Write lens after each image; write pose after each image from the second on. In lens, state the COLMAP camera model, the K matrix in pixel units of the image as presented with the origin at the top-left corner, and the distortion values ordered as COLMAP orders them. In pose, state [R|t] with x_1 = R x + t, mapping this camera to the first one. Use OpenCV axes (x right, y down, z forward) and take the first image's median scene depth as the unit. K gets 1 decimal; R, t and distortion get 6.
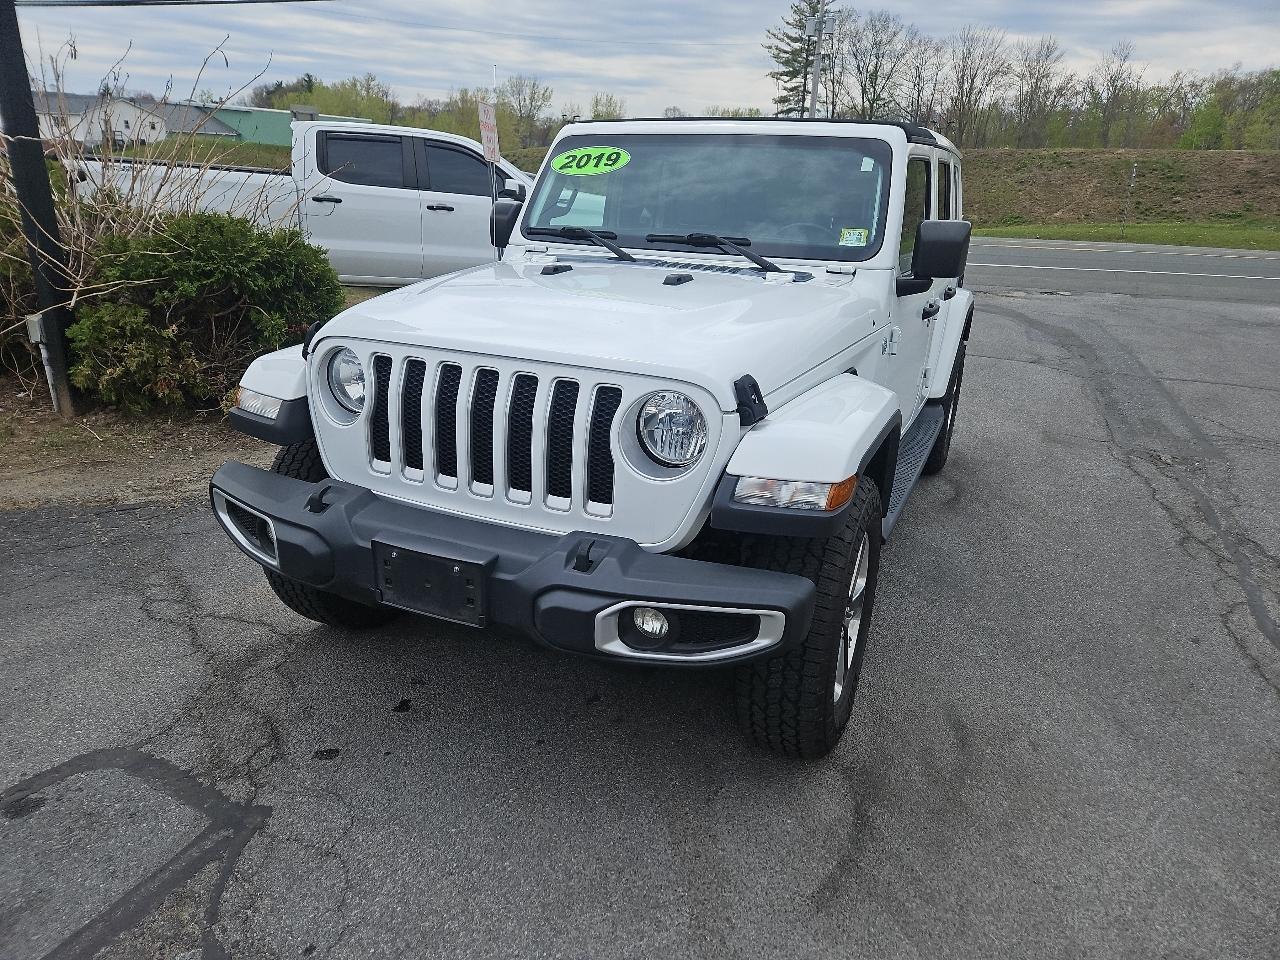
lens RADIAL K [[857.7, 0, 642.7], [0, 857.7, 496.3], [0, 0, 1]] dist [0.077072, -0.062559]
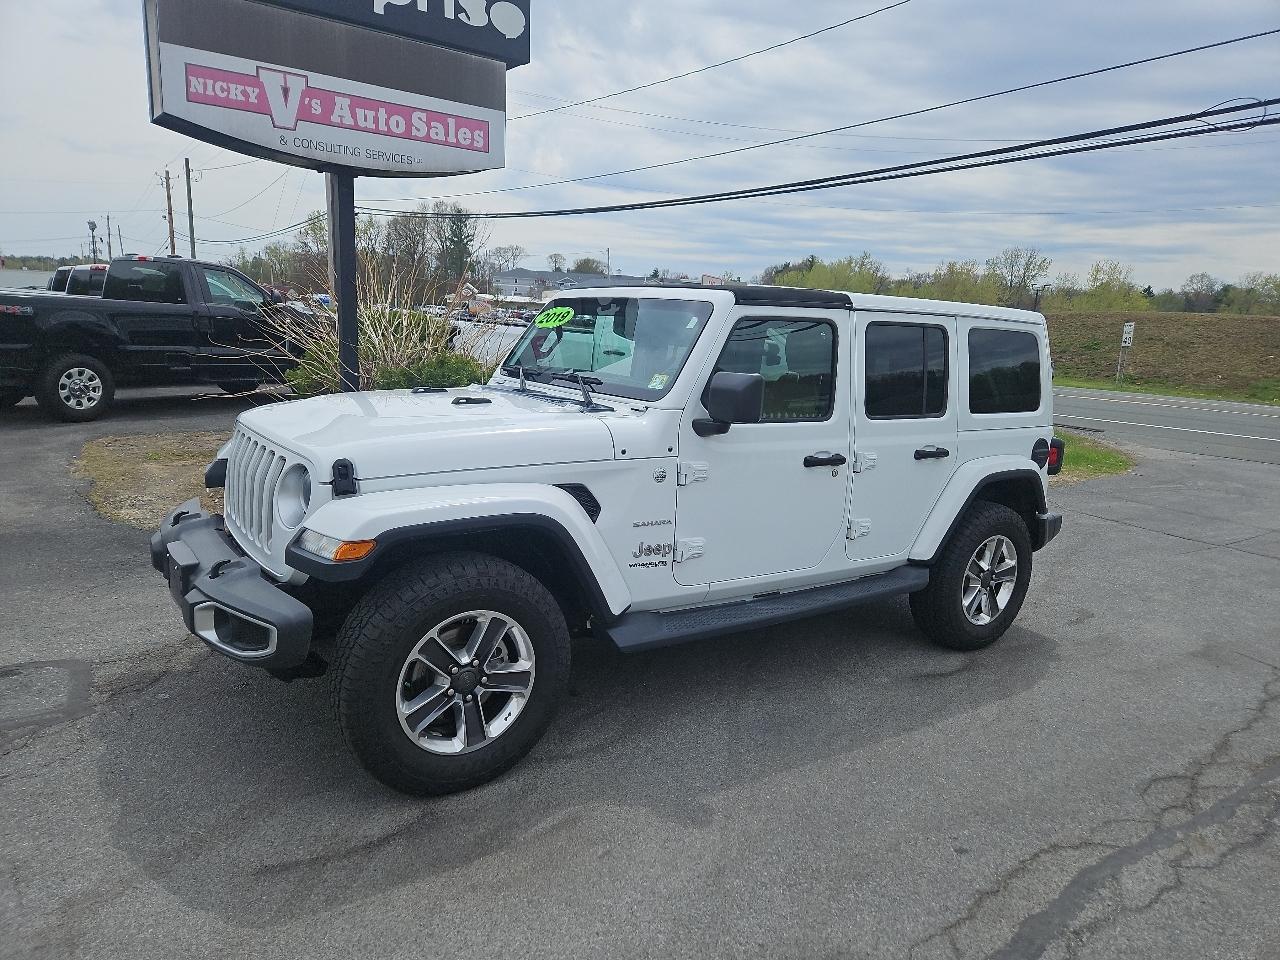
lens RADIAL K [[857.7, 0, 636.3], [0, 857.7, 489.1], [0, 0, 1]] dist [0.077072, -0.062559]
pose [[0.859976, 0.109991, -0.498341, 0.788762], [-0.199274, 0.971350, -0.129492, -0.006469], [0.469821, 0.210667, 0.857256, 0.038275]]
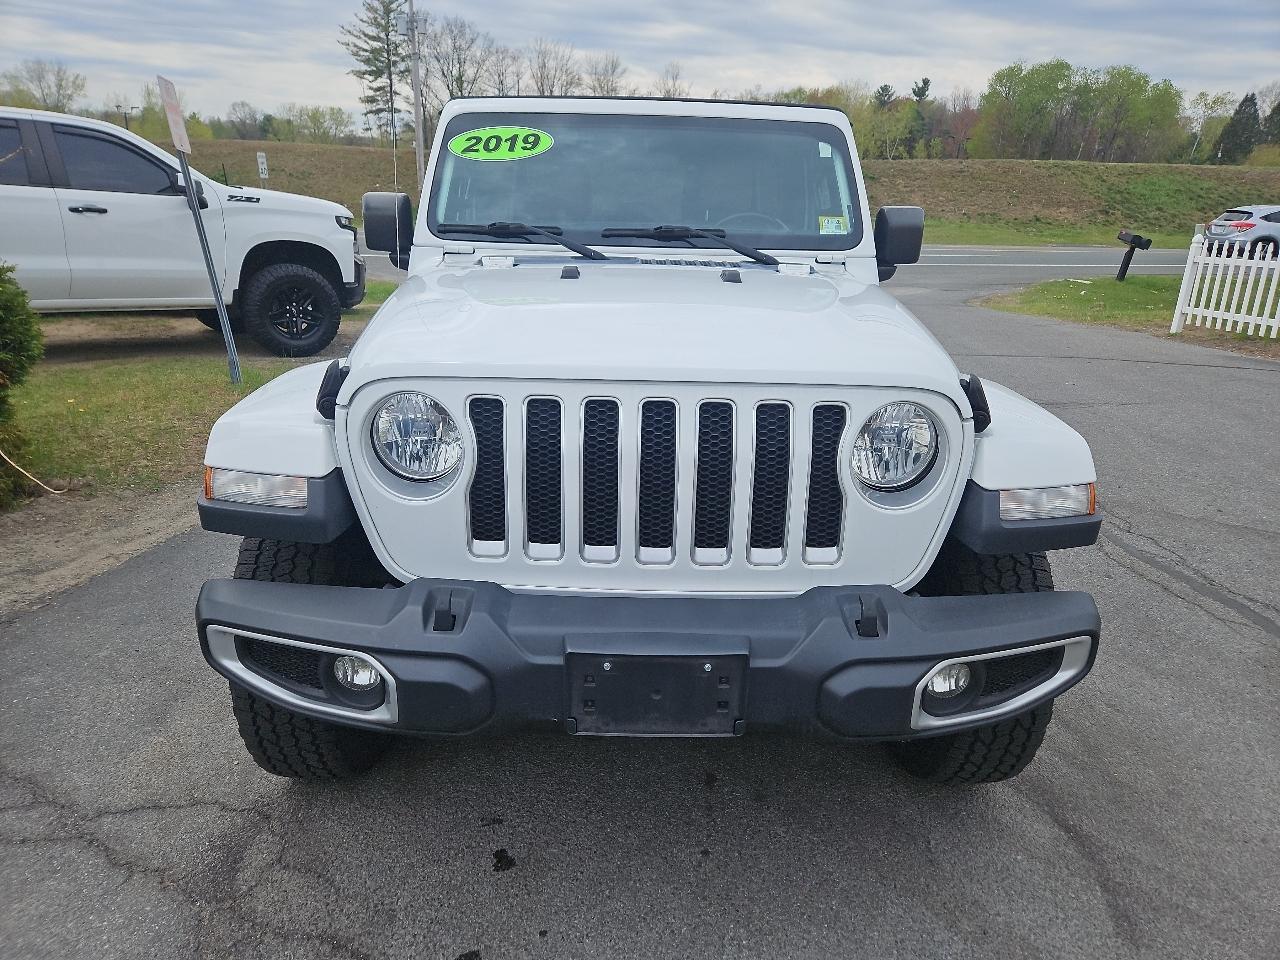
lens RADIAL K [[857.7, 0, 645.0], [0, 857.7, 492.1], [0, 0, 1]] dist [0.077072, -0.062559]
pose [[0.906771, -0.145558, 0.395700, -0.357361], [0.148513, 0.988635, 0.023340, -0.061039], [-0.394600, 0.037603, 0.918083, 0.215020]]
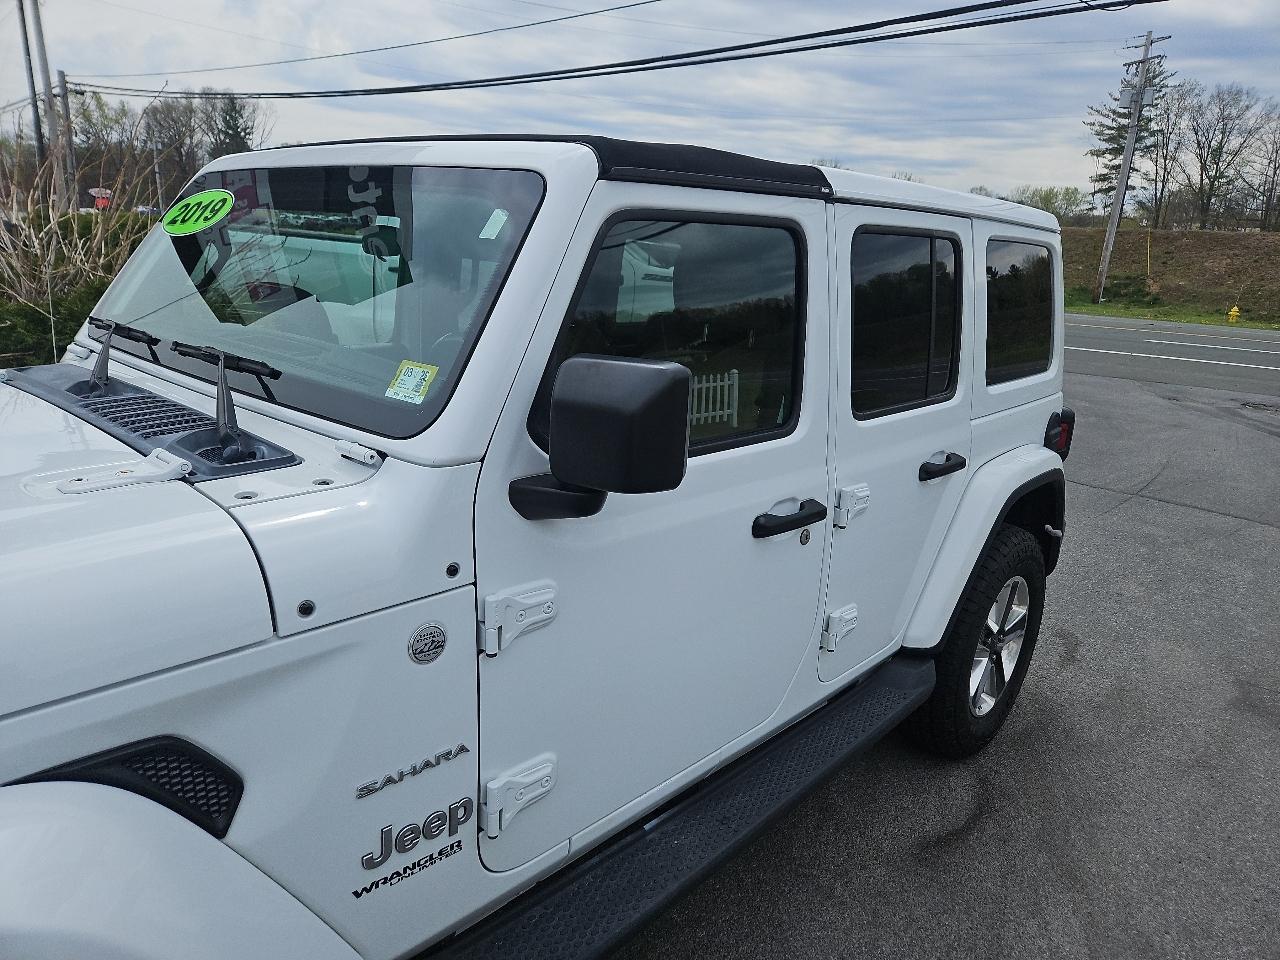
lens RADIAL K [[857.7, 0, 650.2], [0, 857.7, 484.2], [0, 0, 1]] dist [0.077072, -0.062559]
pose [[0.950209, 0.101037, -0.294780, 0.483388], [-0.127801, 0.989114, -0.072939, -0.227380], [0.284202, 0.106980, 0.952777, 0.613937]]
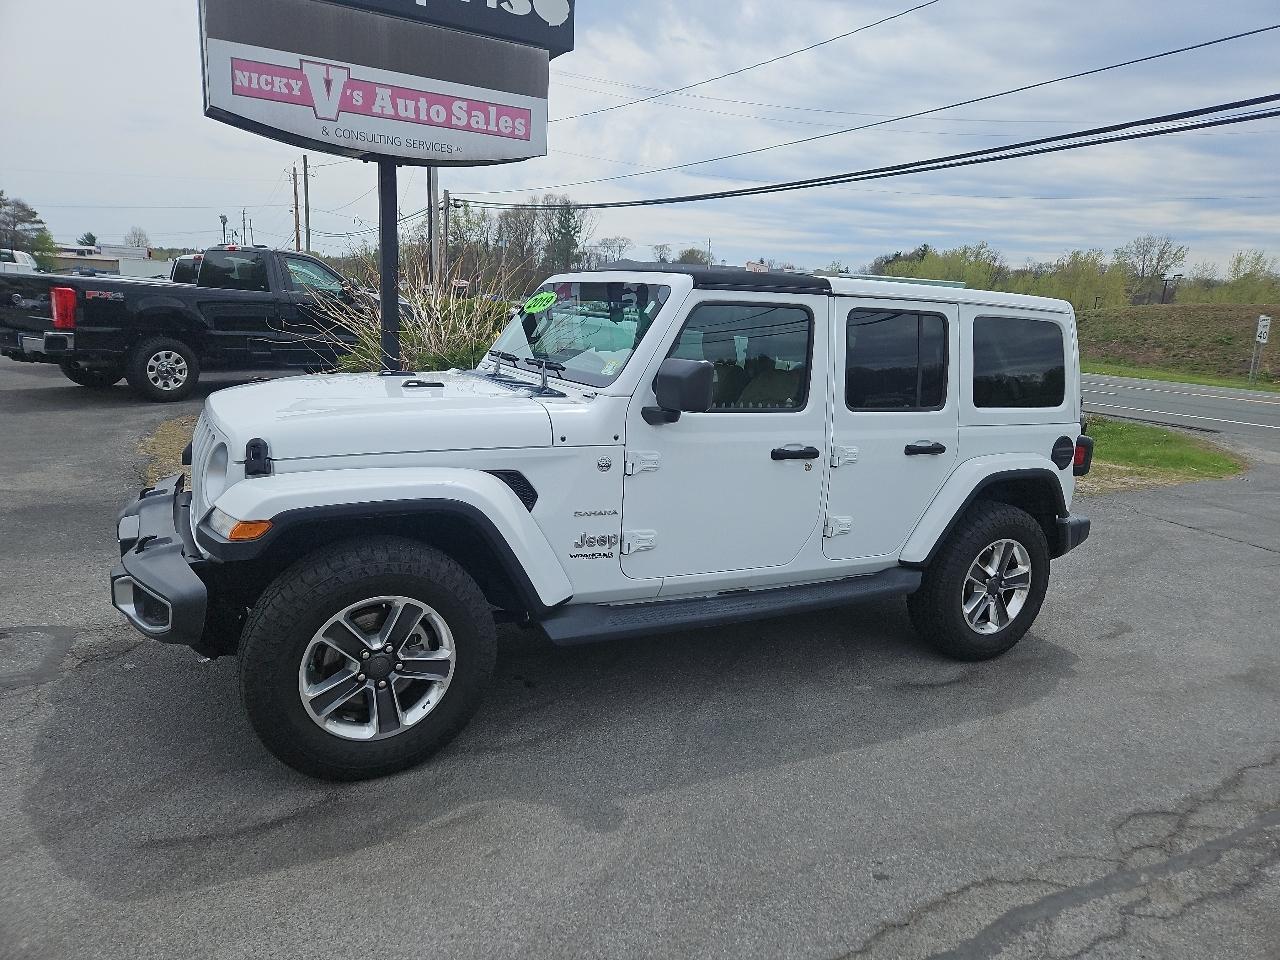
lens RADIAL K [[857.7, 0, 640.6], [0, 857.7, 476.4], [0, 0, 1]] dist [0.077072, -0.062559]
pose [[0.795834, 0.131085, -0.591156, 0.930502], [-0.239577, 0.964785, -0.108591, -0.051772], [0.556104, 0.228048, 0.799213, 0.166965]]
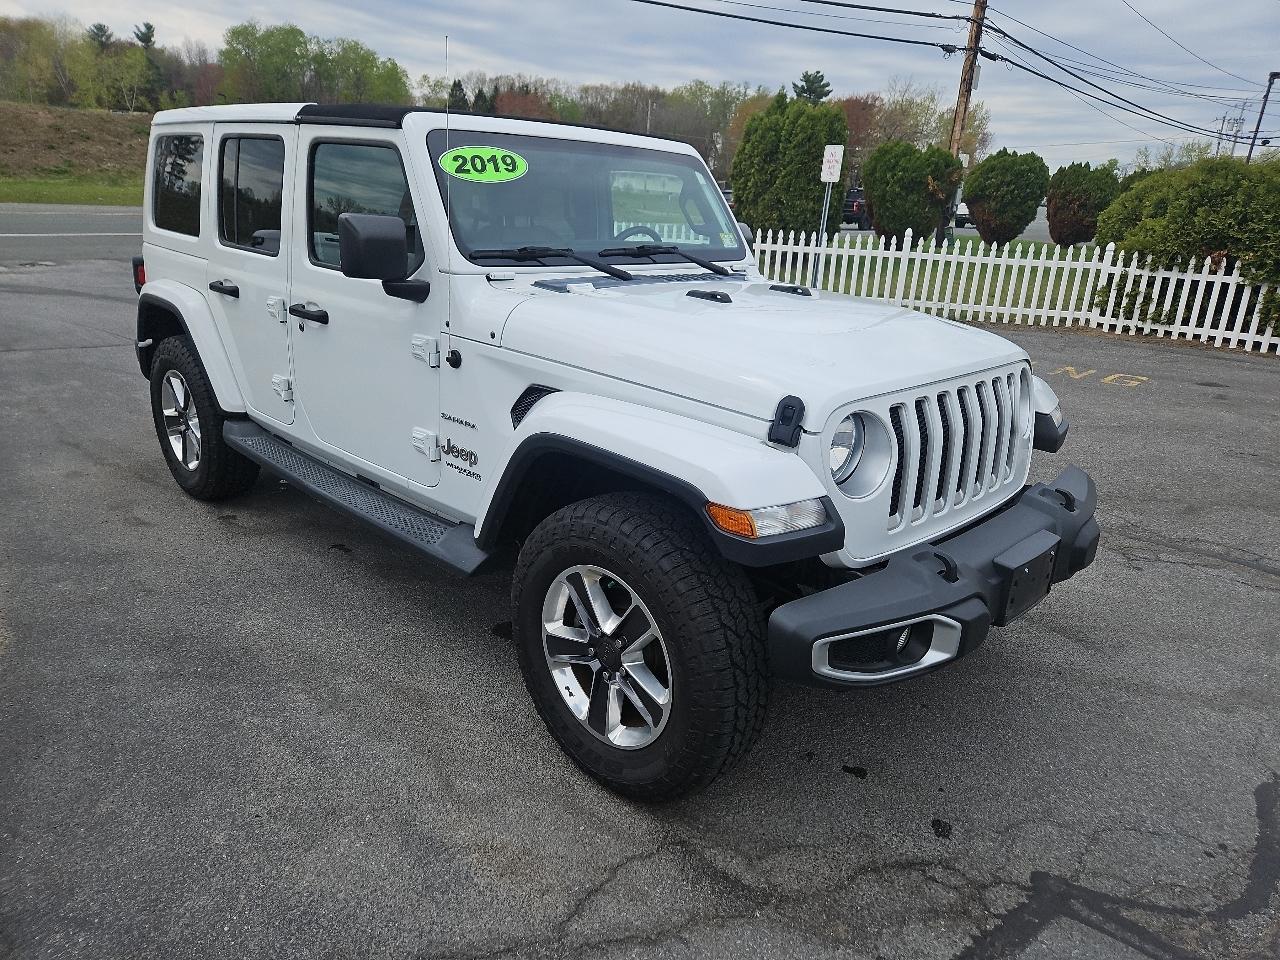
lens RADIAL K [[857.7, 0, 646.3], [0, 857.7, 480.1], [0, 0, 1]] dist [0.077072, -0.062559]
pose [[0.349917, -0.311817, 0.883362, -0.936608], [0.281259, 0.934441, 0.218436, -0.276871], [-0.893561, 0.172019, 0.414678, 0.652291]]
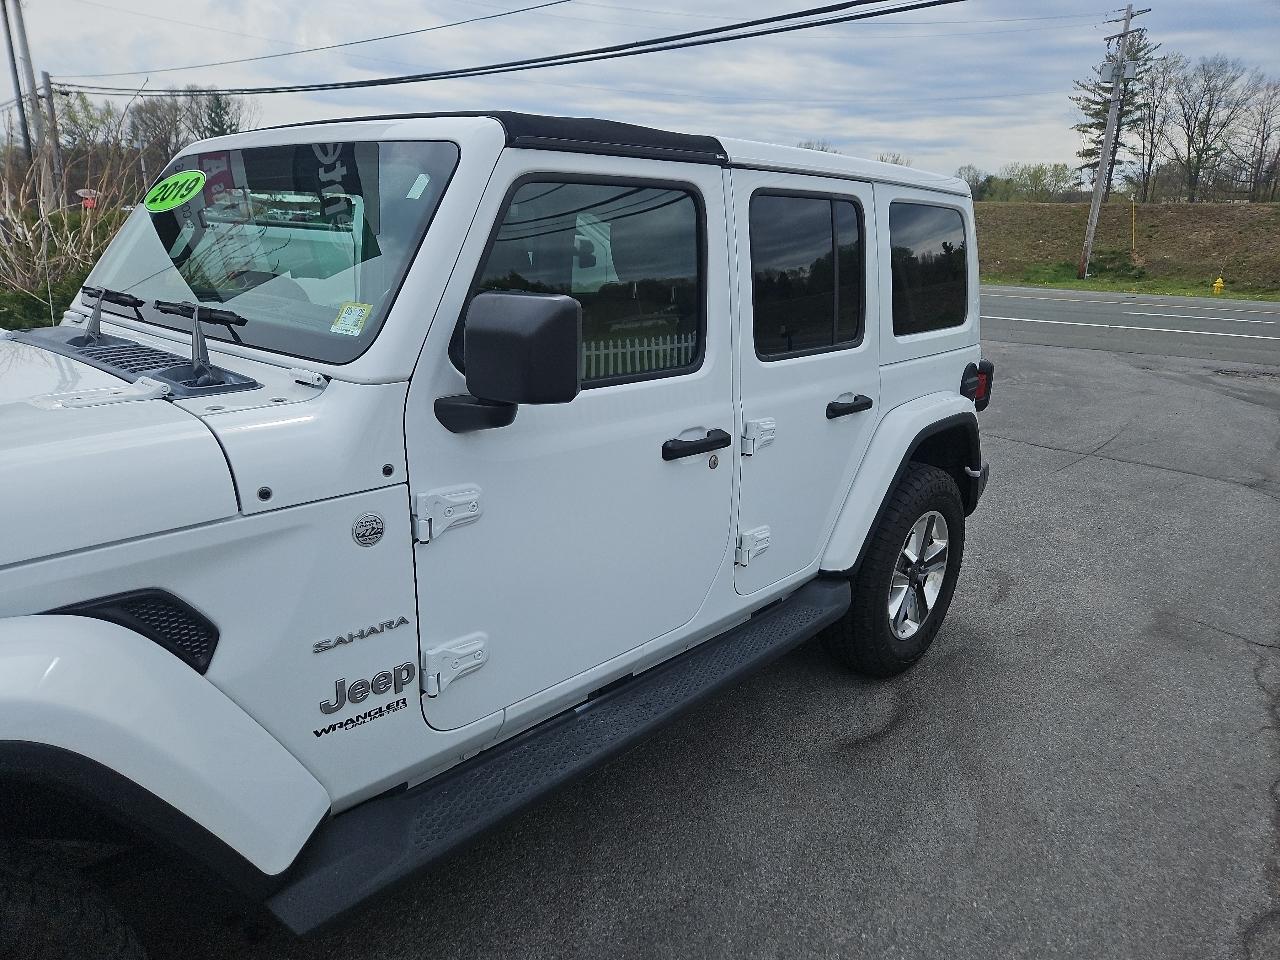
lens RADIAL K [[857.7, 0, 643.8], [0, 857.7, 480.1], [0, 0, 1]] dist [0.077072, -0.062559]
pose [[0.951831, 0.080448, -0.295882, 0.567284], [-0.103749, 0.992550, -0.063886, -0.182762], [0.288538, 0.091506, 0.953086, 0.548272]]
